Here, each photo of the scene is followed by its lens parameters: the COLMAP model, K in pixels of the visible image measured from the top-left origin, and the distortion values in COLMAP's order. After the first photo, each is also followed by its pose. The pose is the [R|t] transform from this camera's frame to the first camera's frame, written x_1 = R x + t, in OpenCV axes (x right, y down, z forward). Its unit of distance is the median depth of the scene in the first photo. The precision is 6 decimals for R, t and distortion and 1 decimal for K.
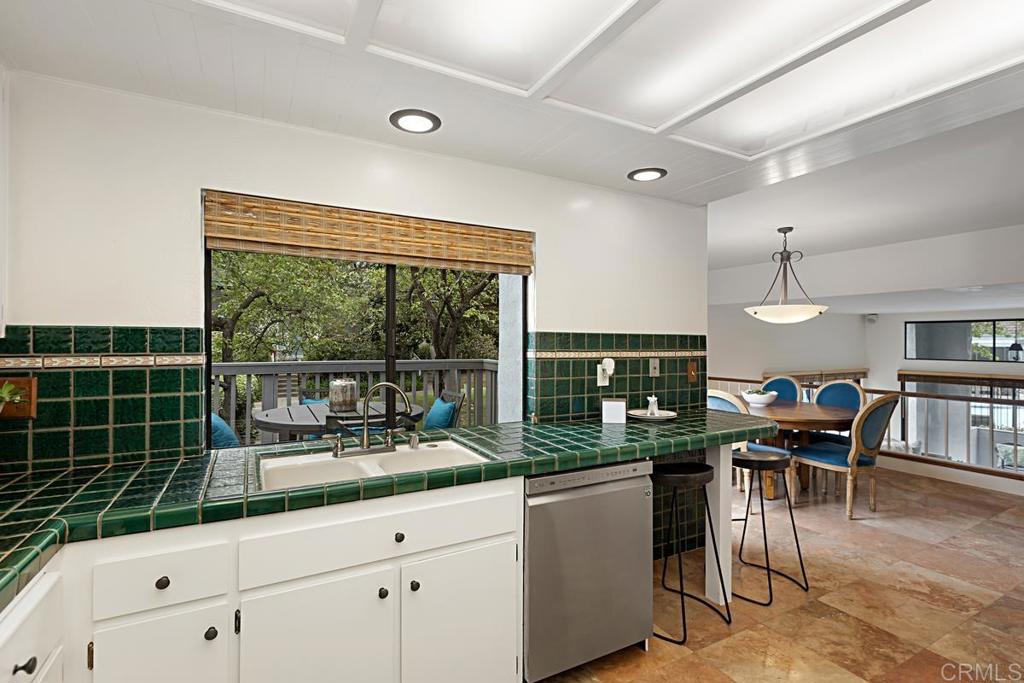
lens RADIAL K [[463.5, 0, 511.8], [0, 463.5, 333.7], [0, 0, 1]] dist [0.009010, -0.005712]
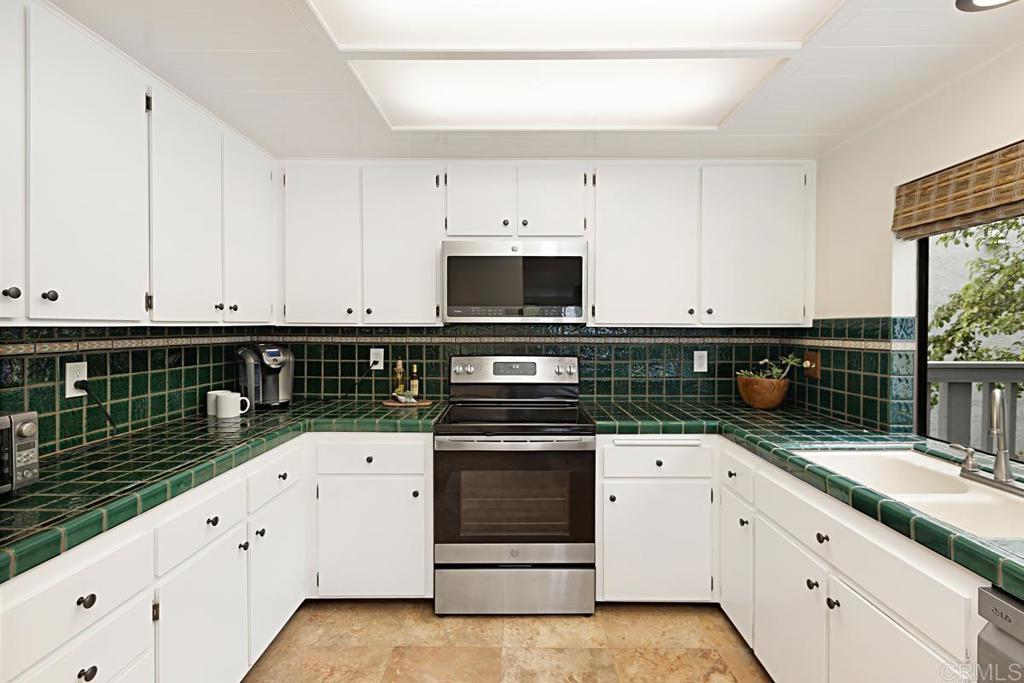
lens RADIAL K [[463.5, 0, 511.8], [0, 463.5, 333.7], [0, 0, 1]] dist [0.009010, -0.005712]
pose [[-0.487216, 0.000360, -0.873281, 0.765634], [0.000930, 1.000000, -0.000107, 0.028678], [0.873281, -0.000864, -0.487216, 0.805346]]
